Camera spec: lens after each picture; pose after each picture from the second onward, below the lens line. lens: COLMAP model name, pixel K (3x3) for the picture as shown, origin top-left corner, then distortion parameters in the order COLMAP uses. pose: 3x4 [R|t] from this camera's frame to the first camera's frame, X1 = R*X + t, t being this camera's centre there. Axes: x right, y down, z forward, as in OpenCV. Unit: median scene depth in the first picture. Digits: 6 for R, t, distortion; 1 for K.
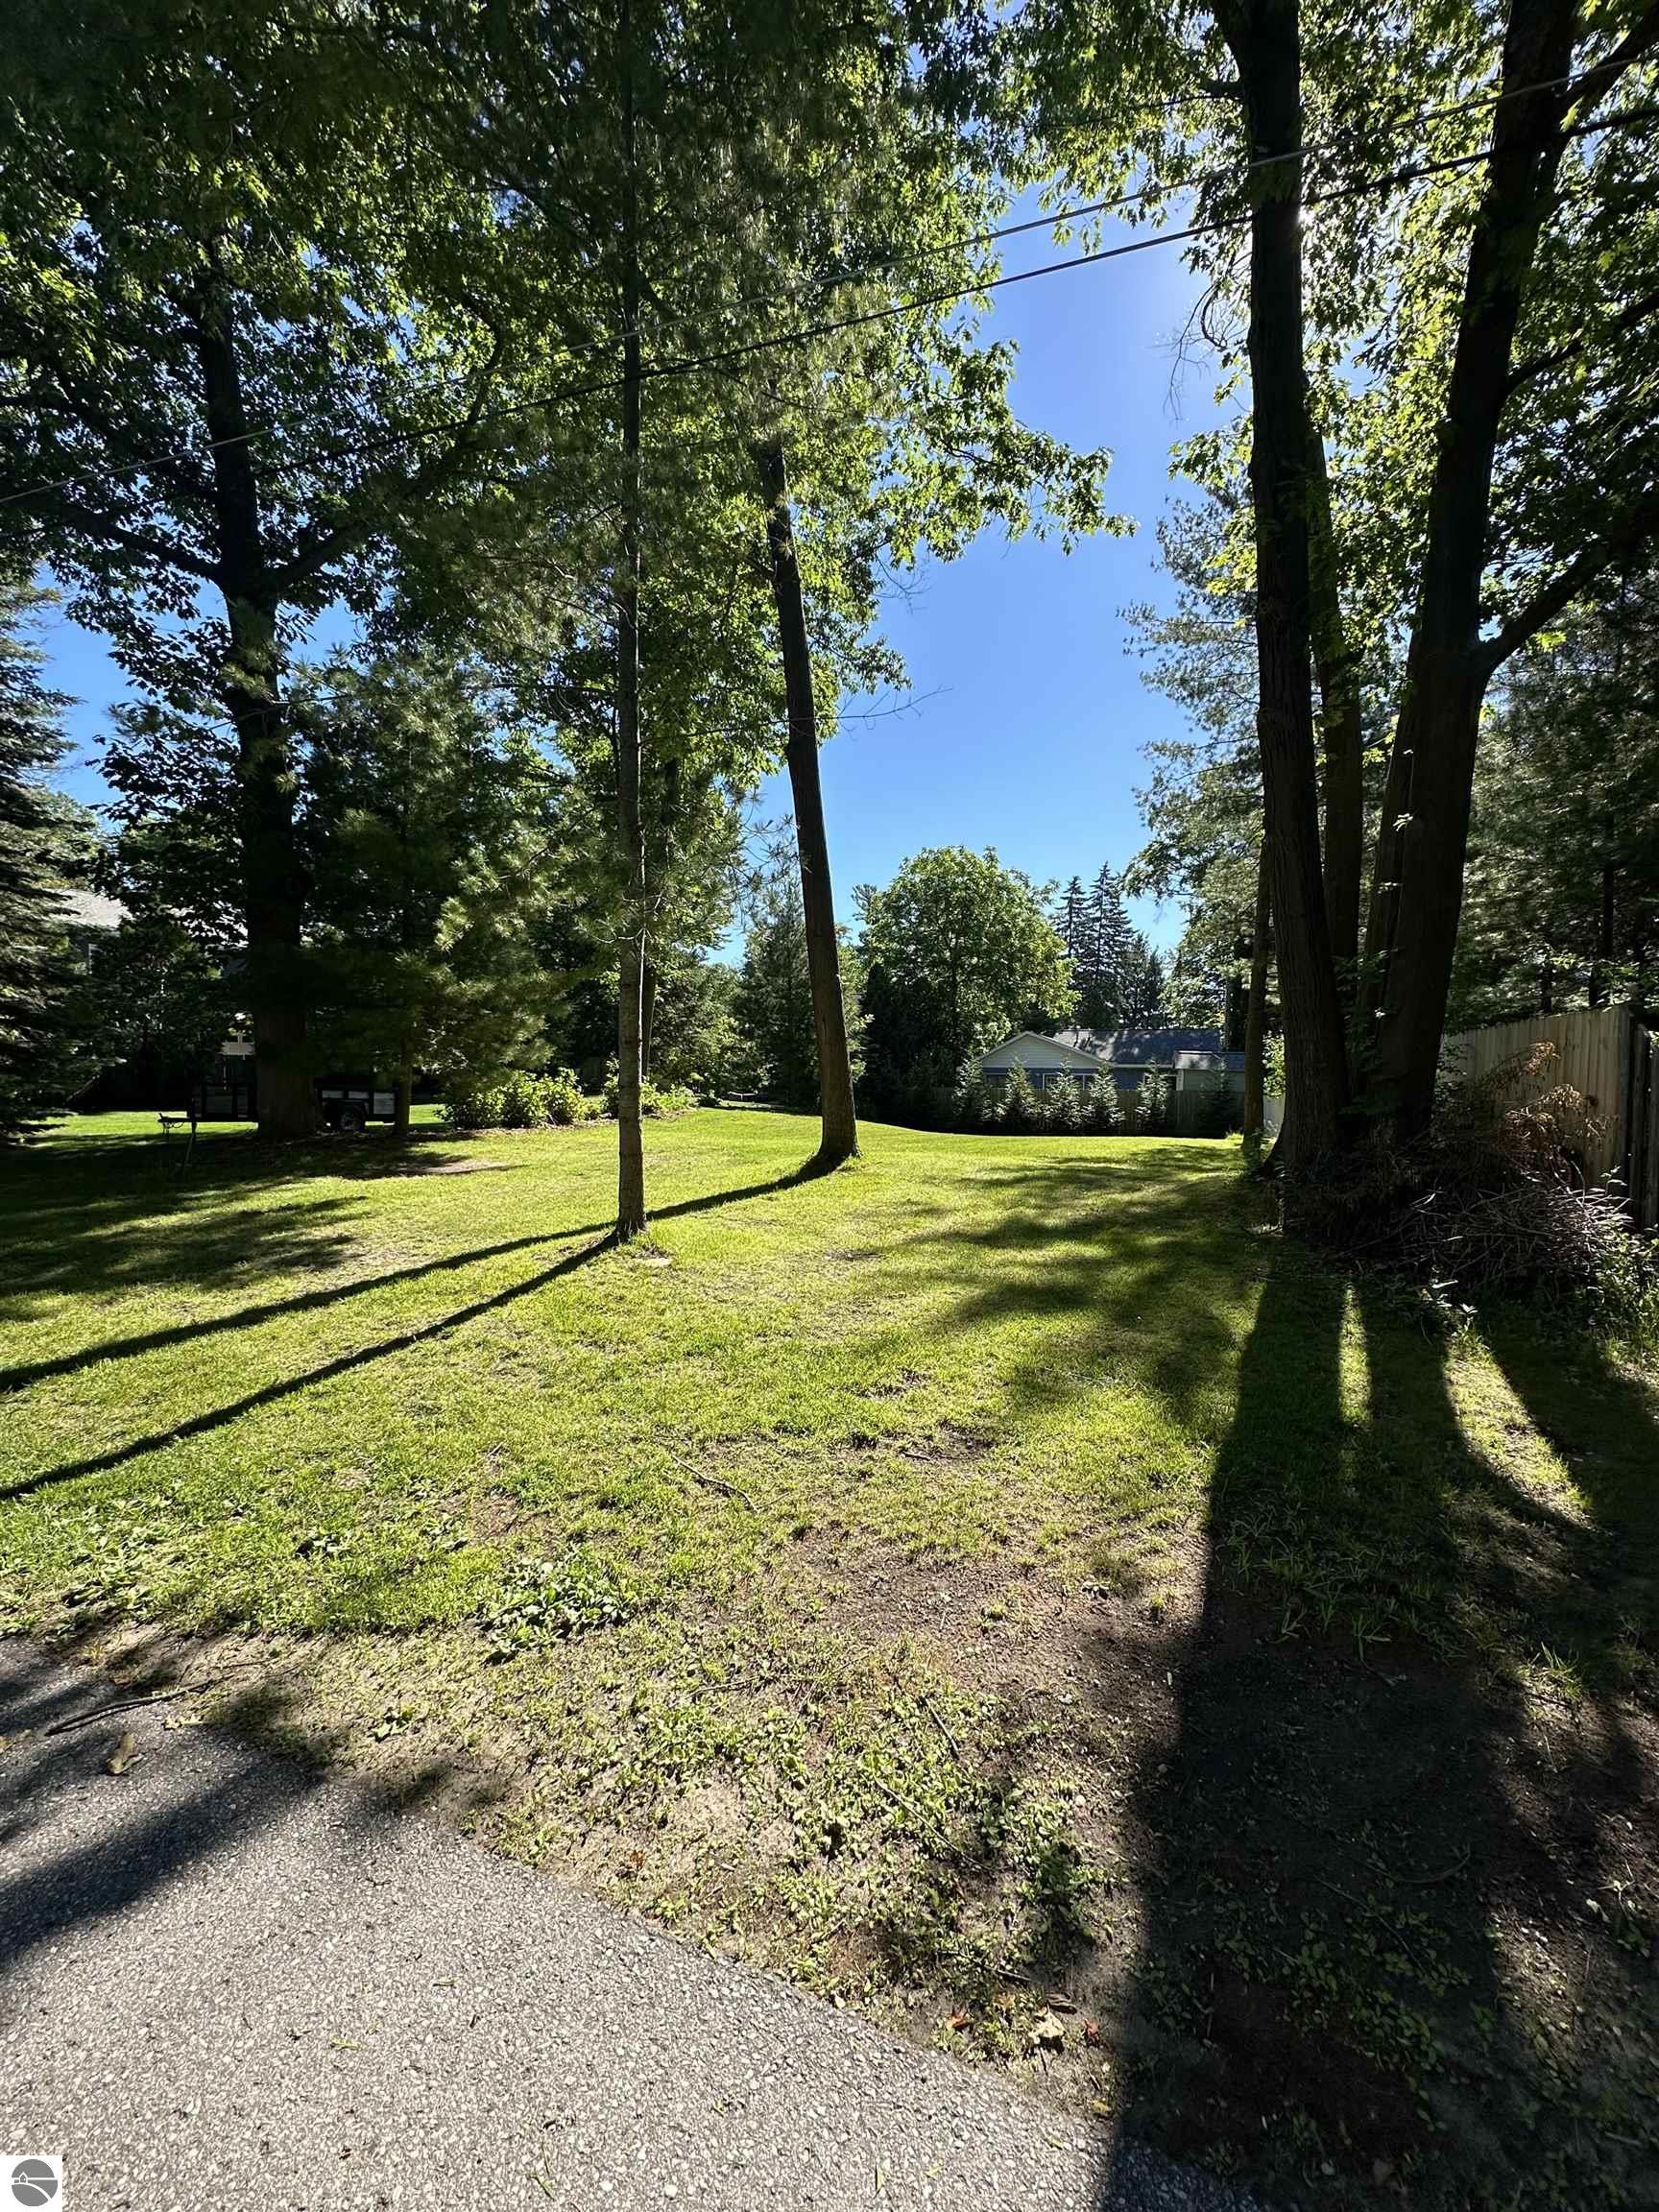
lens RADIAL K [[886.5, 0, 828.6], [0, 886.5, 1112.2], [0, 0, 1]] dist [-0.002127, -0.000030]
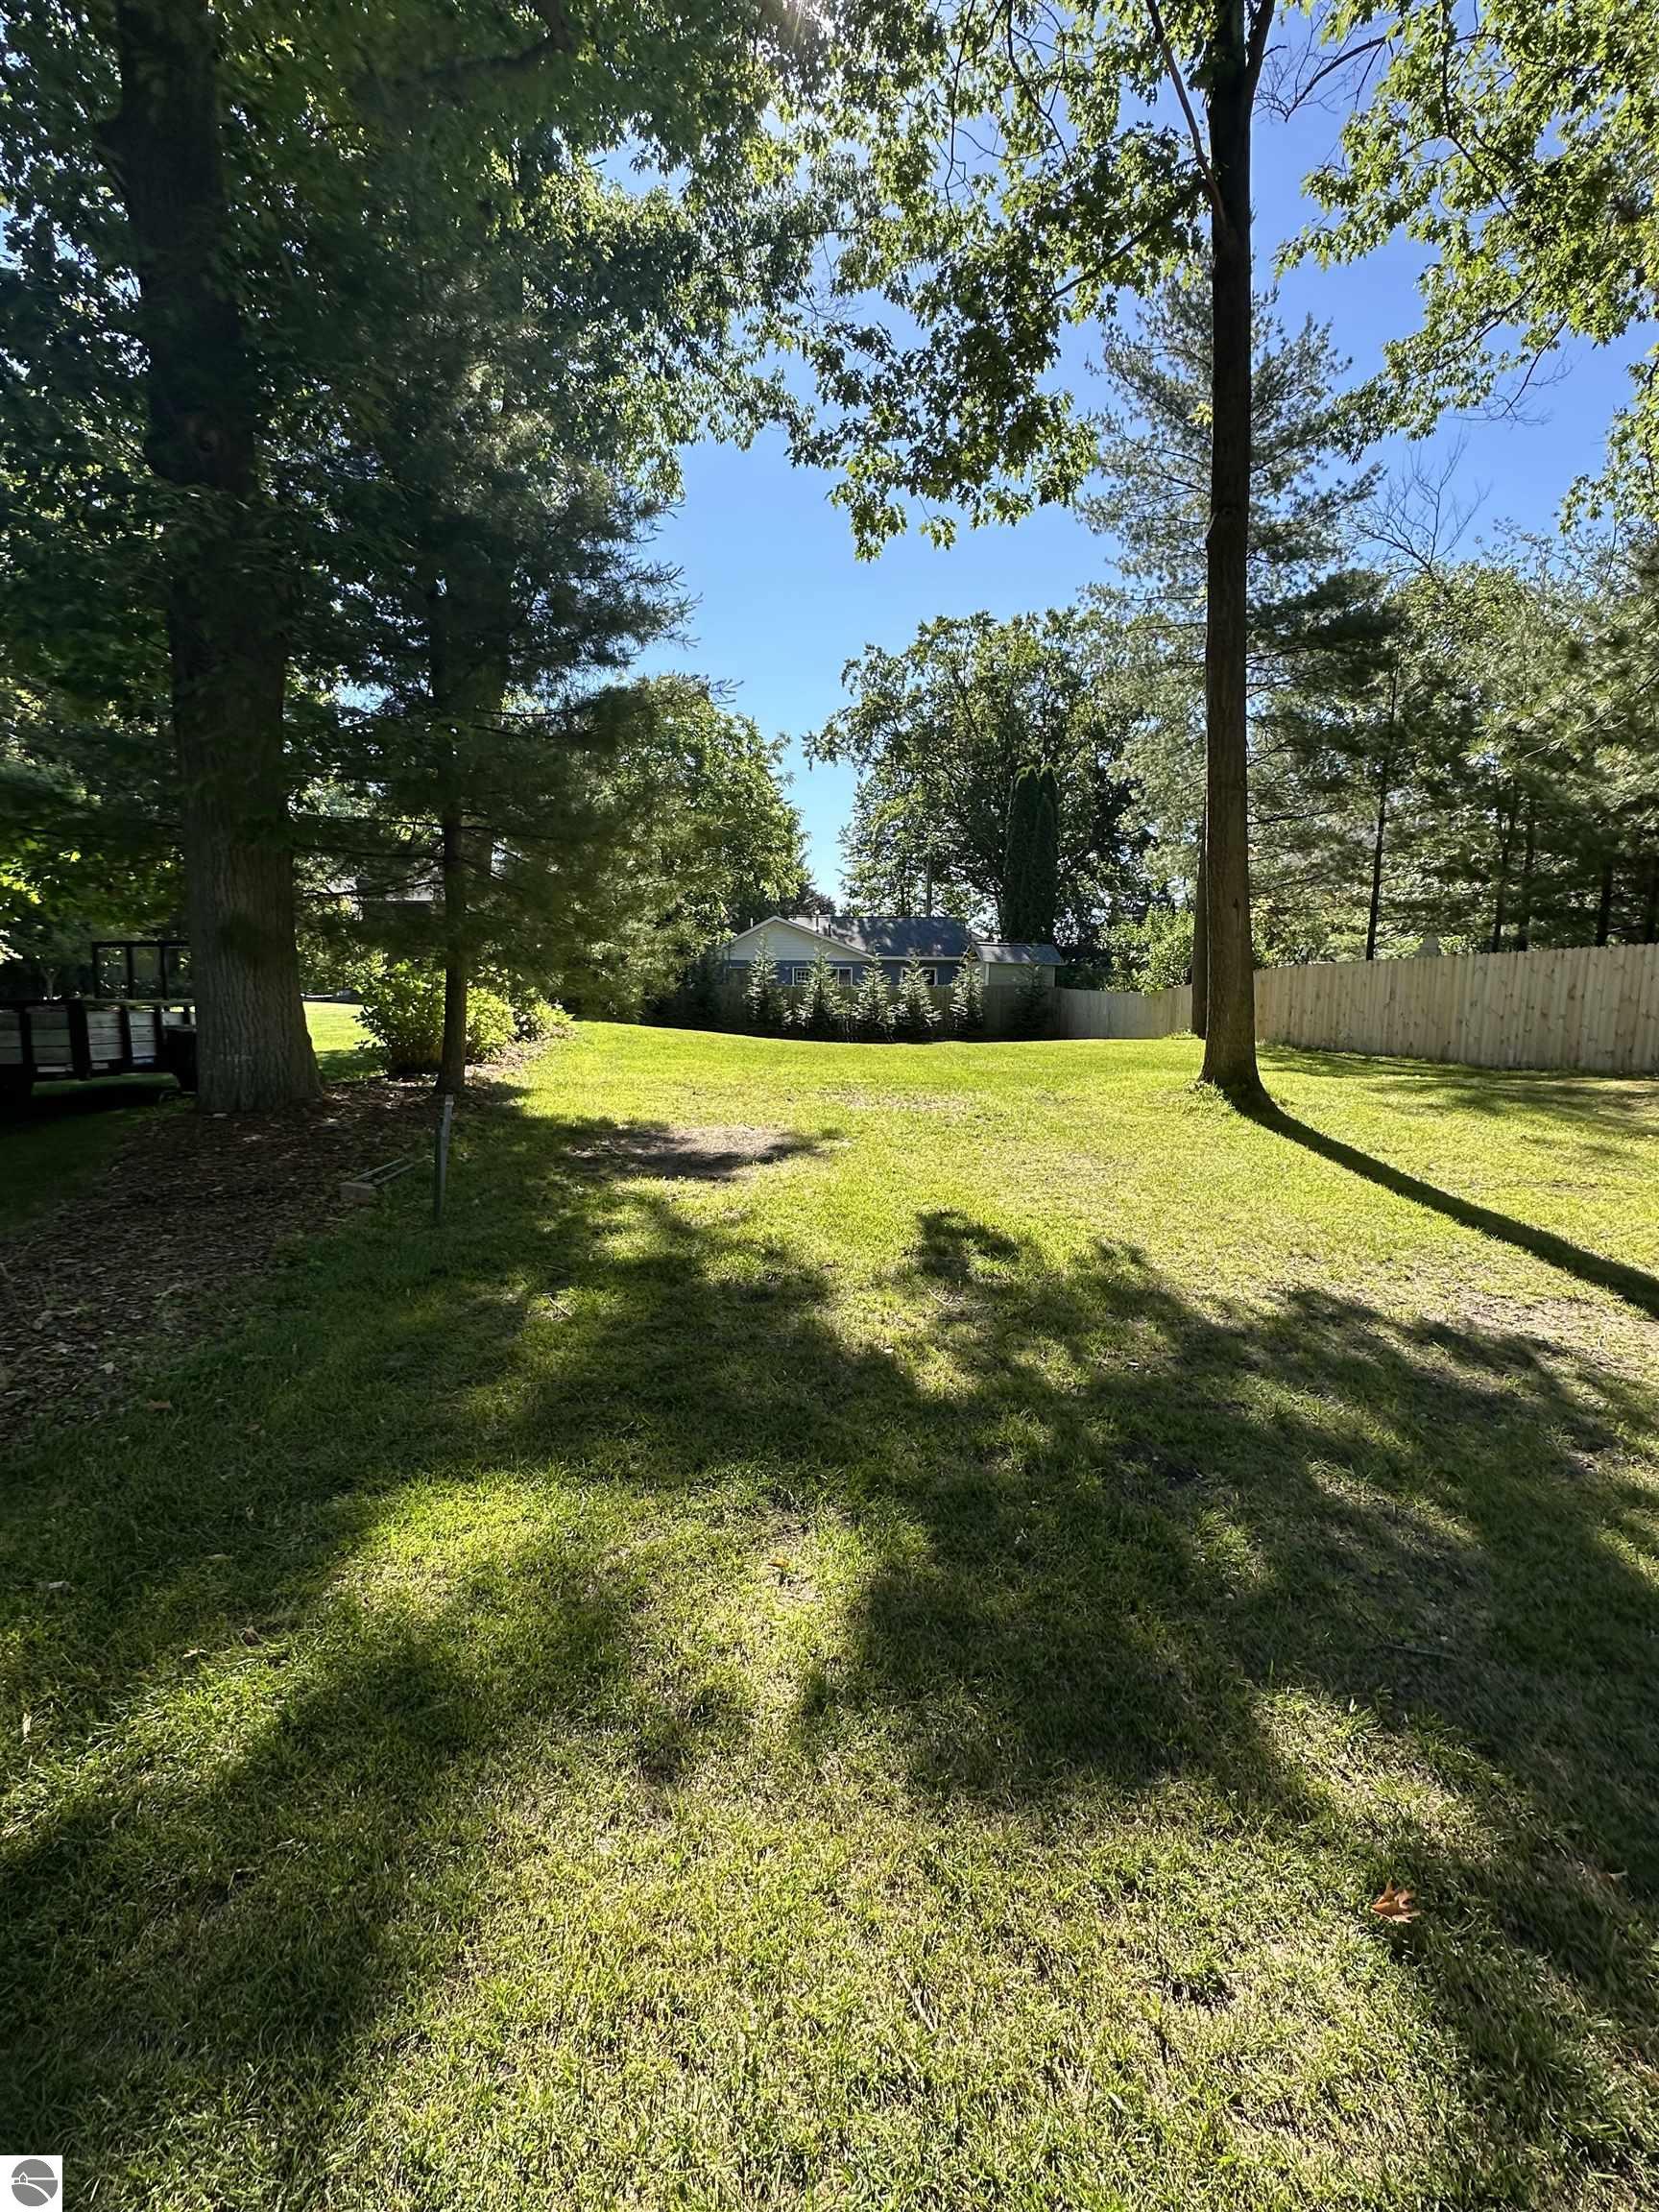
lens RADIAL K [[1031.7, 0, 827.7], [0, 1031.7, 1105.4], [0, 0, 1]] dist [-0.000139, 0.001092]
pose [[0.889325, -0.059768, 0.453352, -0.230440], [0.018309, 0.995281, 0.095297, -0.006505], [-0.456908, -0.076449, 0.886223, 0.123943]]
